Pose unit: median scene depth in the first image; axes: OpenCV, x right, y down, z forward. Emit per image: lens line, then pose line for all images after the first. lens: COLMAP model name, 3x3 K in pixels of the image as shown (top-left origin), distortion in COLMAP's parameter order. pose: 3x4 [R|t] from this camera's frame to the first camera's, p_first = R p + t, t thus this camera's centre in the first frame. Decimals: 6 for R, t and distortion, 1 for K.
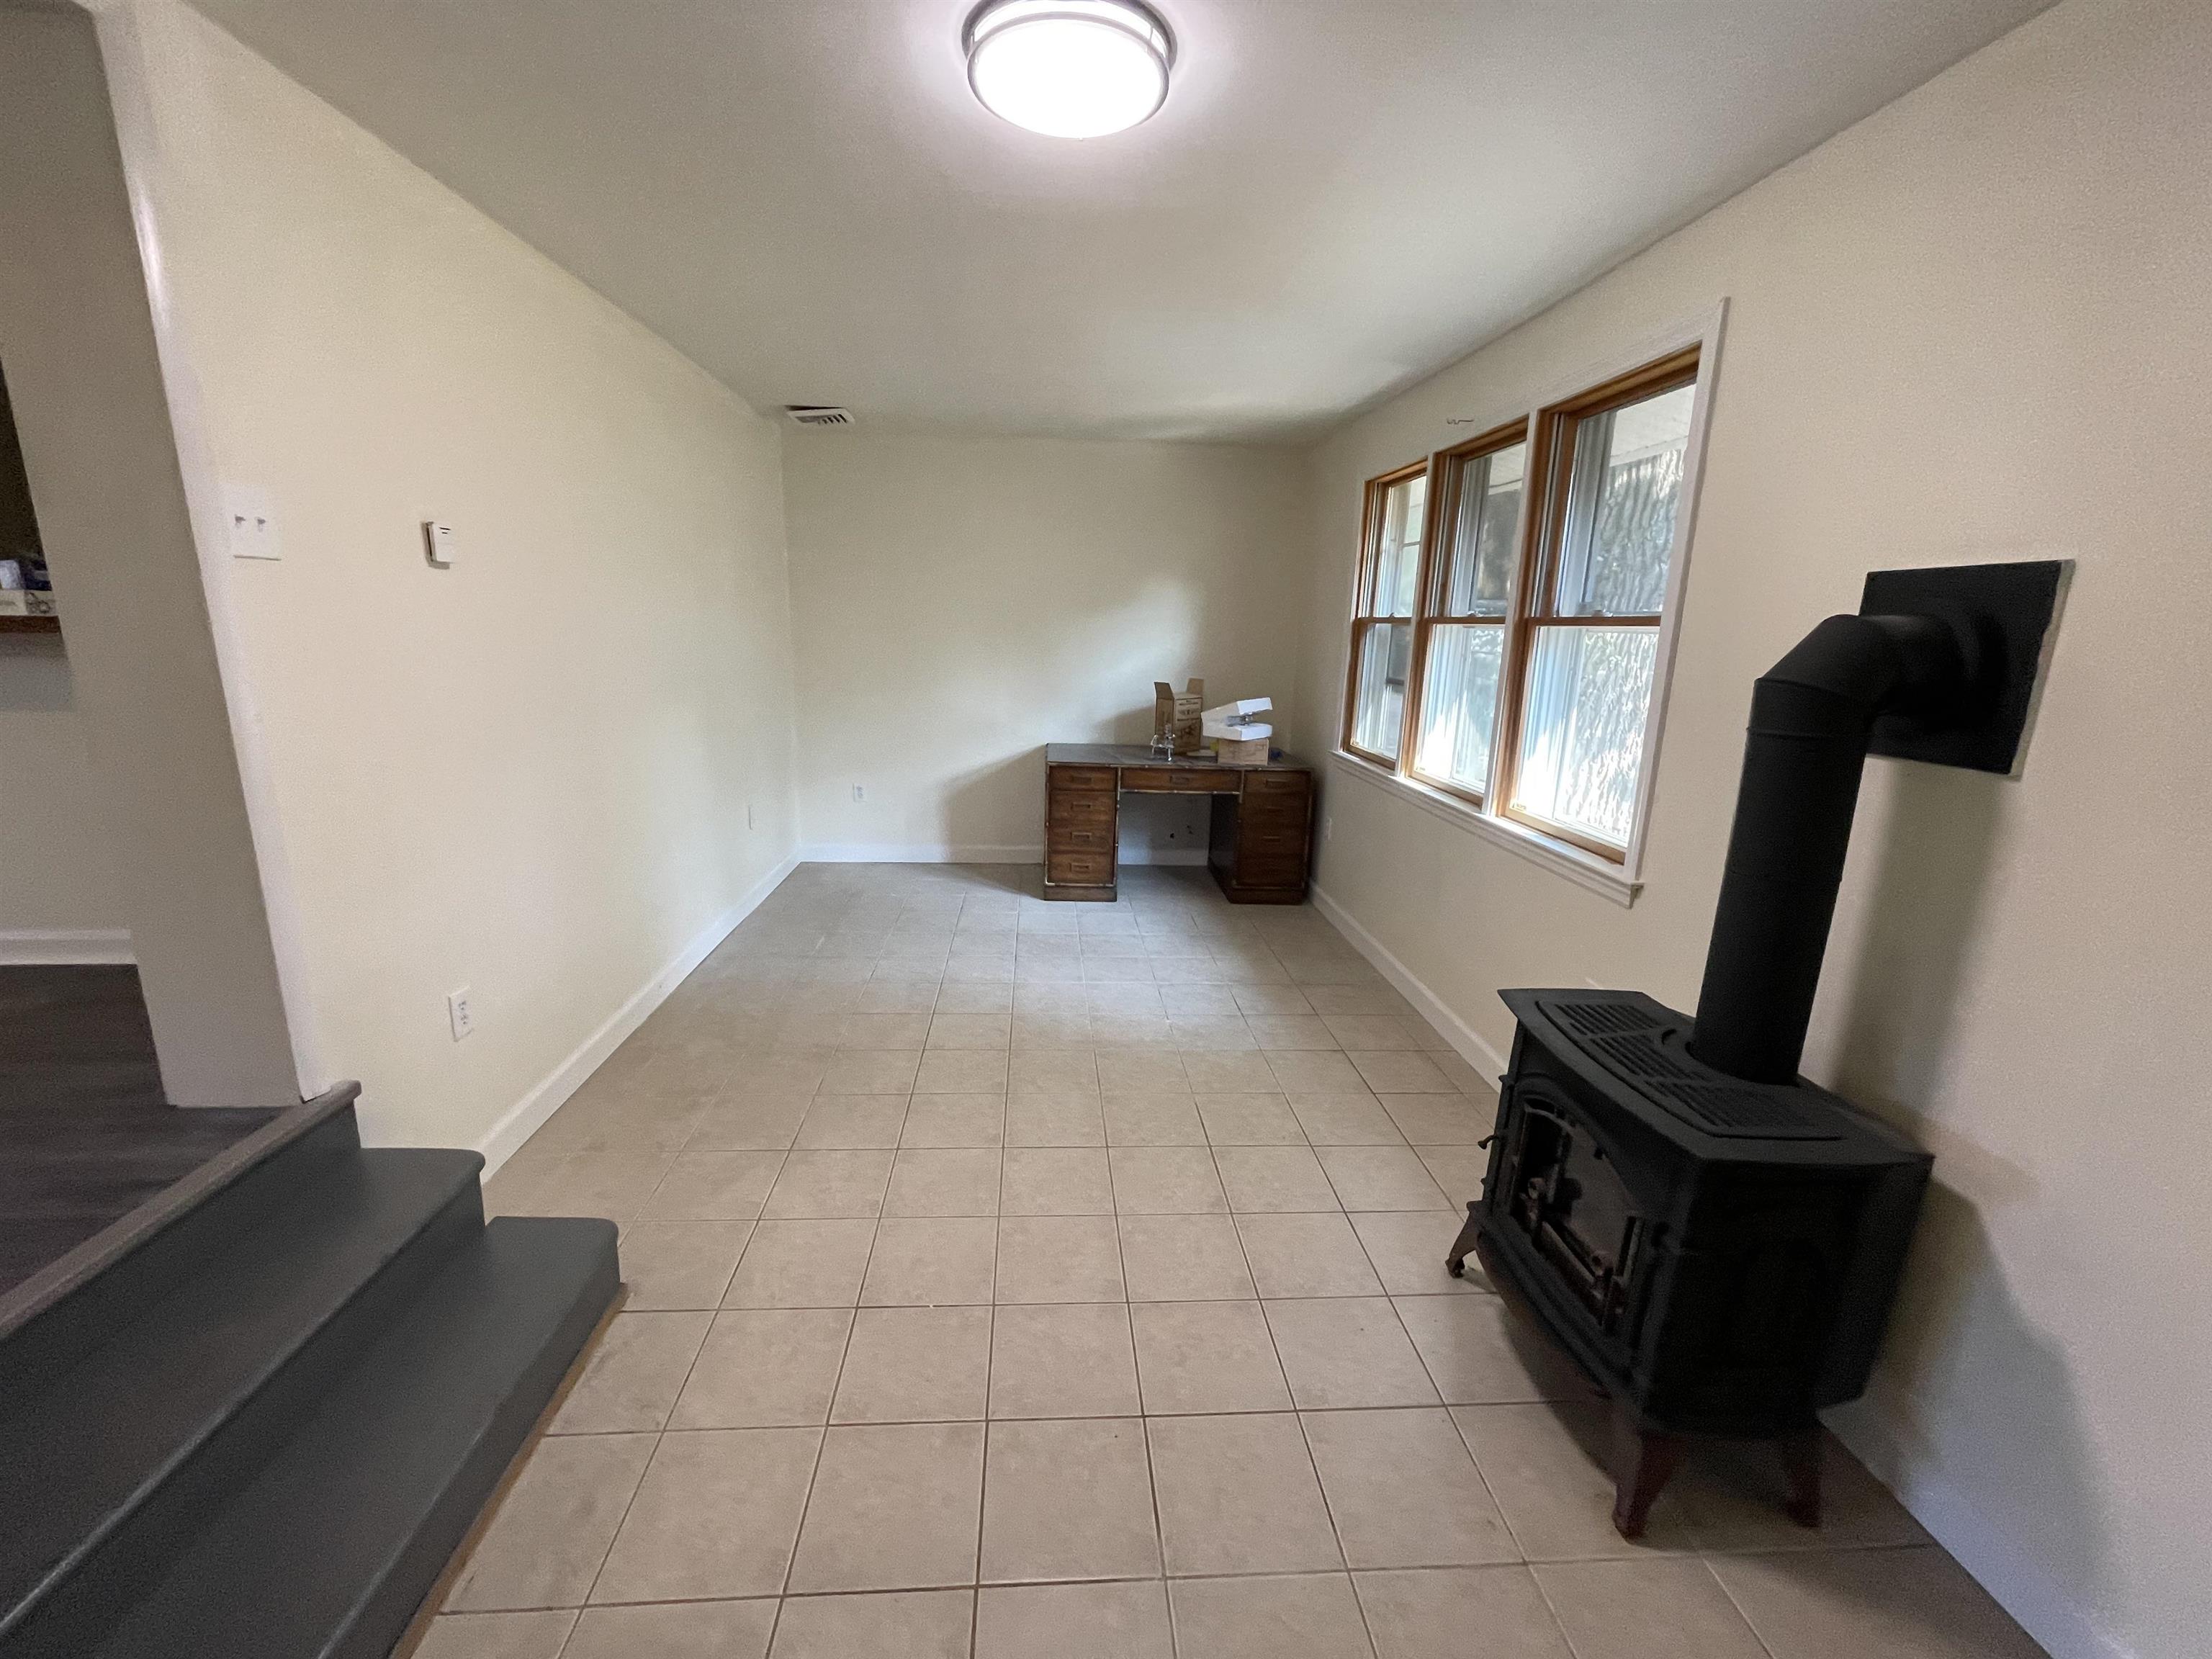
lens RADIAL K [[897.5, 0, 1097.0], [0, 897.5, 832.1], [0, 0, 1]] dist [0.000593, 0.000309]
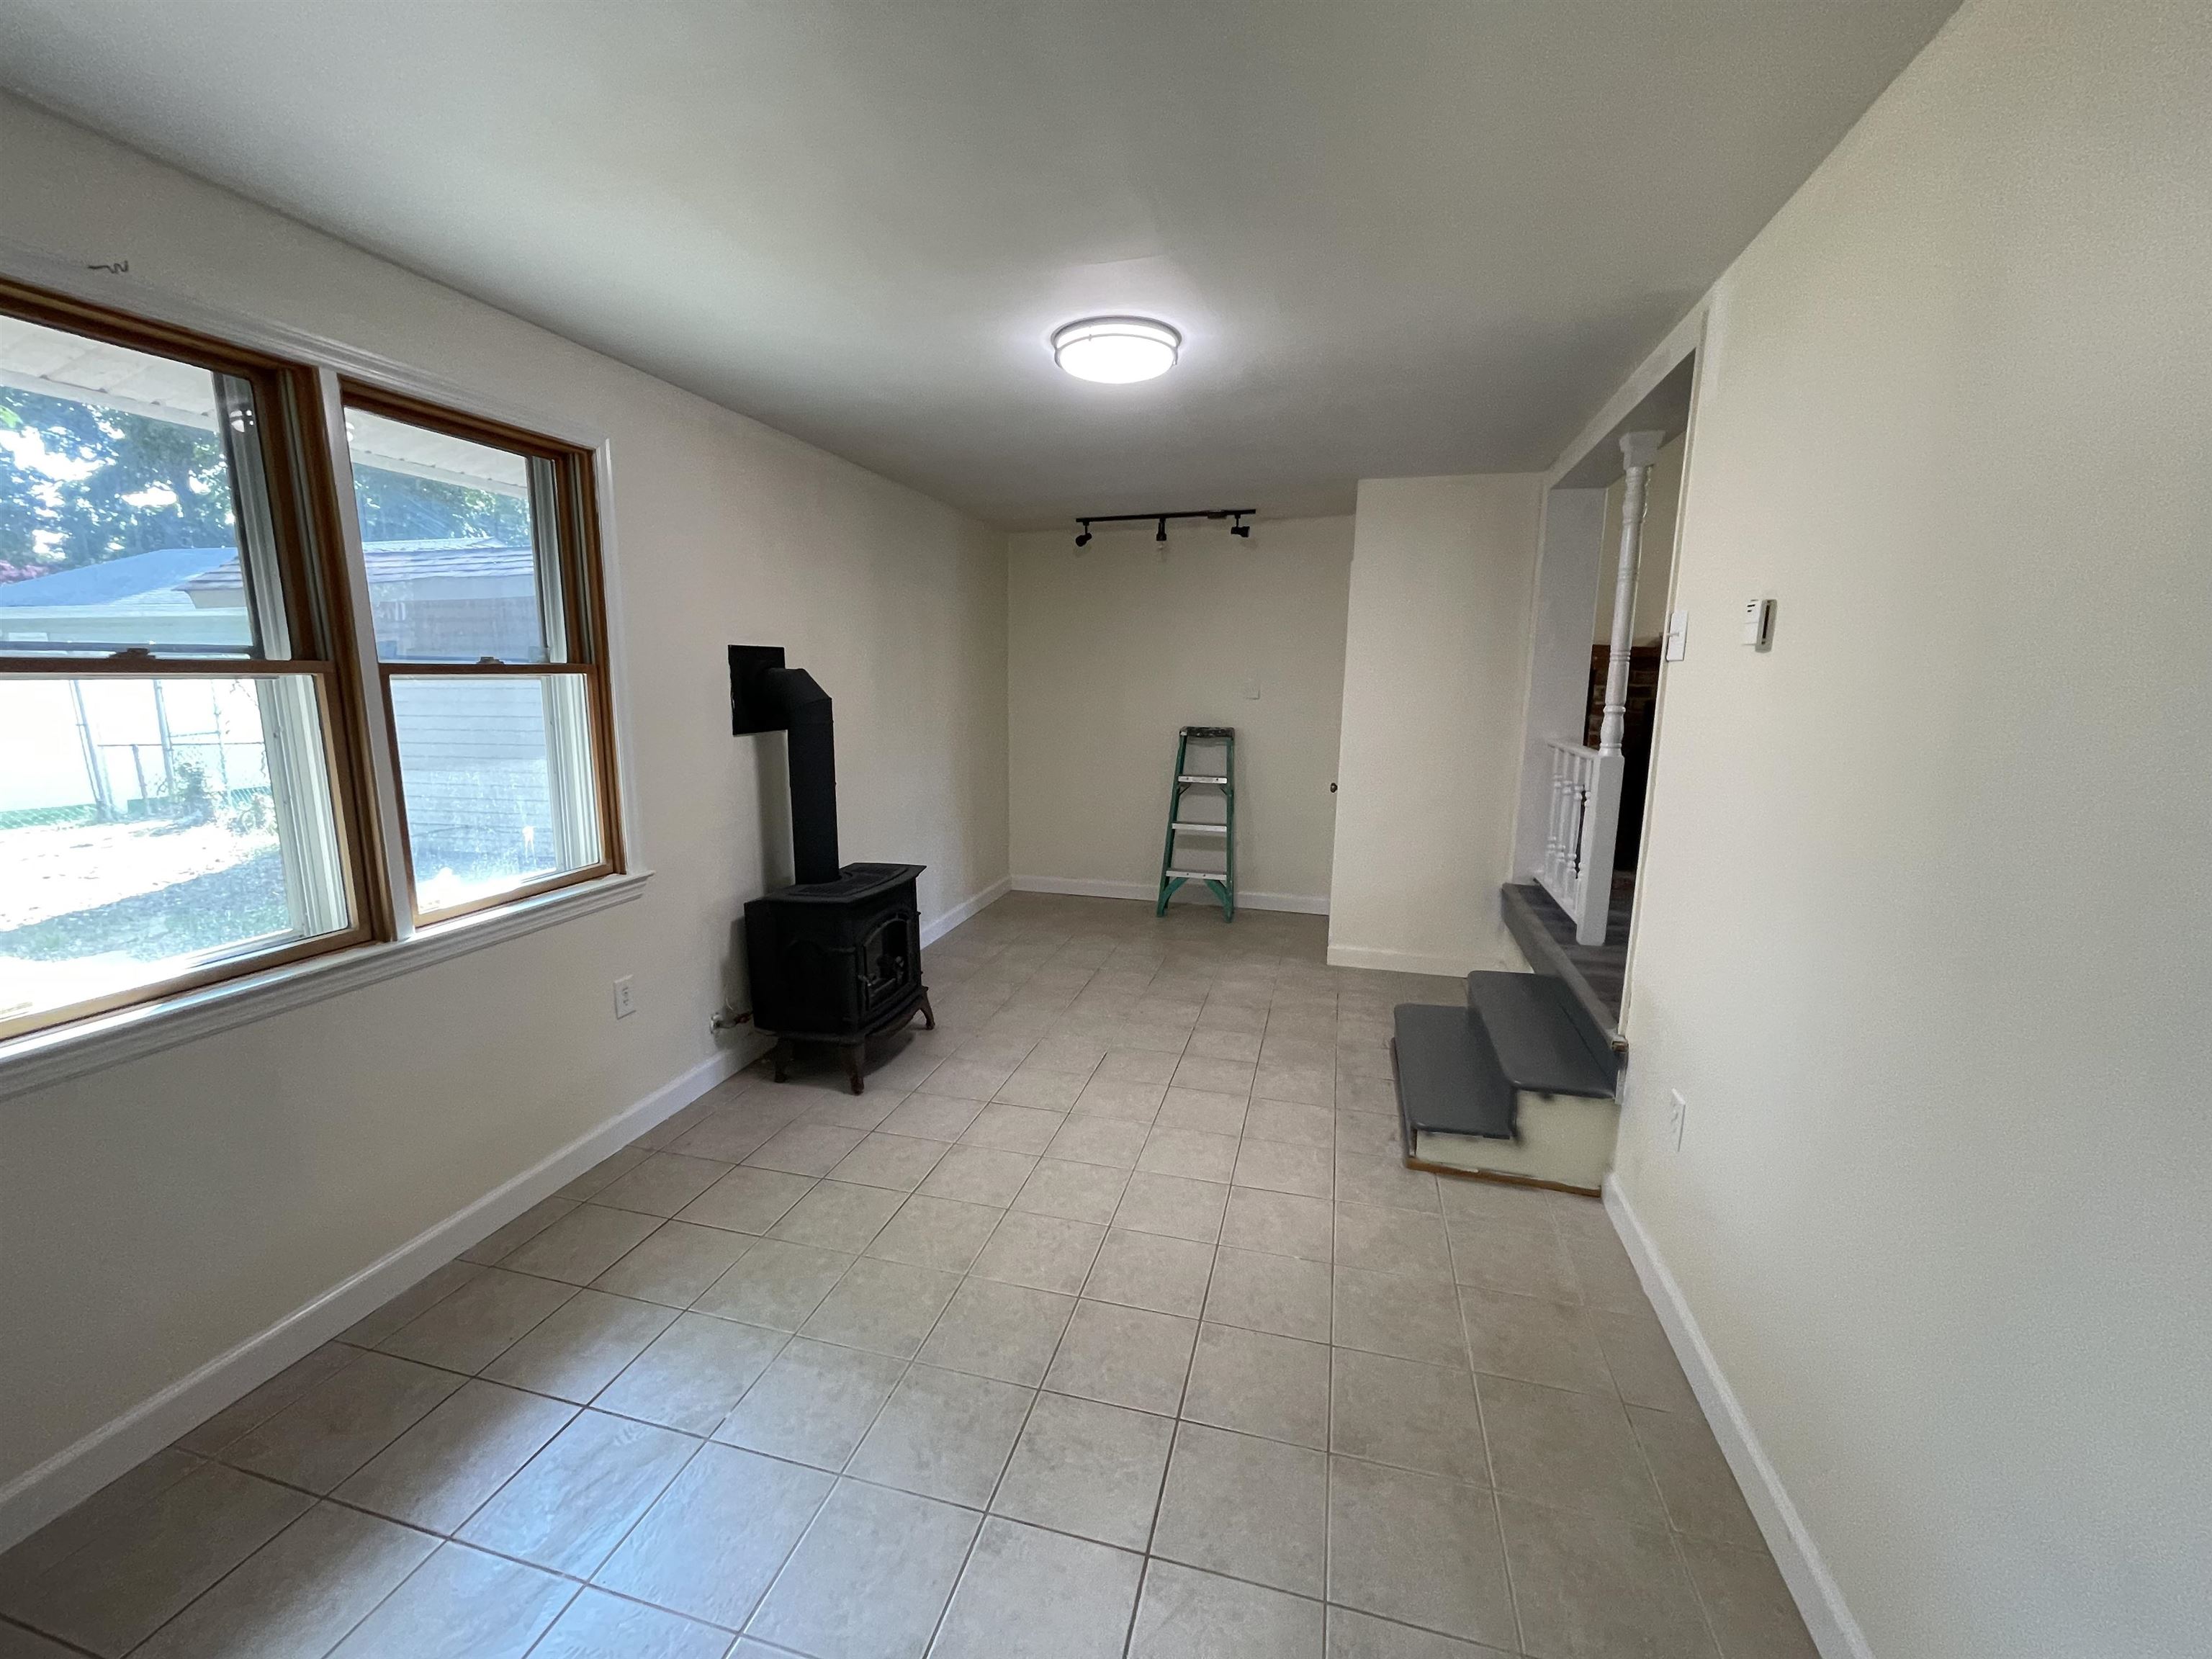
lens RADIAL K [[897.5, 0, 1097.0], [0, 897.5, 832.1], [0, 0, 1]] dist [0.000593, 0.000309]
pose [[-0.945026, -0.087128, 0.315174, -0.391774], [0.045175, 0.919819, 0.389734, -0.455262], [-0.323860, 0.382547, -0.865317, 1.830630]]
